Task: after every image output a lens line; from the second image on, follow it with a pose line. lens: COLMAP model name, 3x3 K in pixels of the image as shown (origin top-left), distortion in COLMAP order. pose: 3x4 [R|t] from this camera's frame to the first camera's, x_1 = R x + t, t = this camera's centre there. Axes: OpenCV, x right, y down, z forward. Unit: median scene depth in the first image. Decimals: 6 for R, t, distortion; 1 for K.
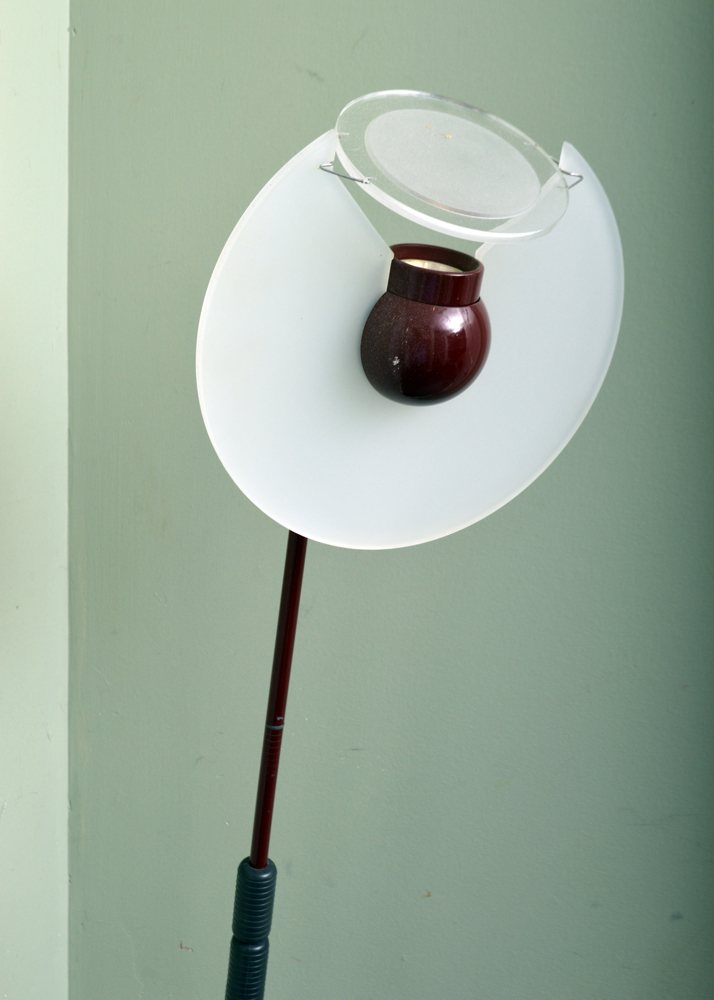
lens RADIAL K [[1587.9, 0, 357.4], [0, 1587.9, 501.2], [0, 0, 1]] dist [0.026294, 0.000000]
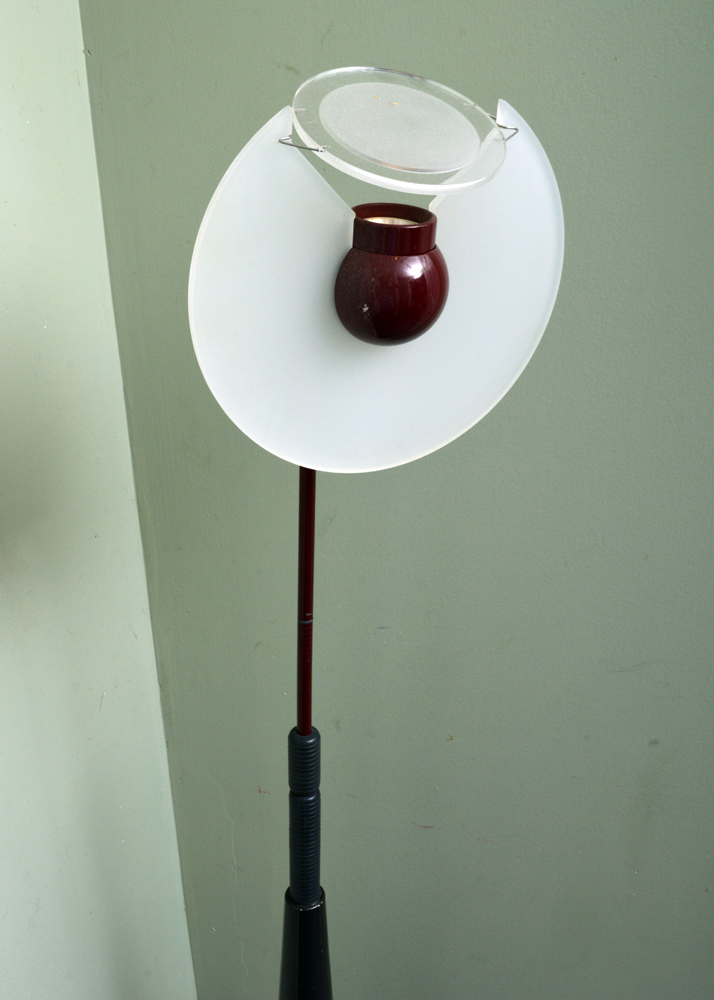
lens RADIAL K [[1204.6, 0, 356.7], [0, 1204.6, 497.1], [0, 0, 1]] dist [-0.003659, 0.000000]
pose [[0.995594, -0.085027, -0.039540, 0.030697], [0.087503, 0.993989, 0.065798, -0.008284], [0.033708, -0.068968, 0.997049, 0.098325]]
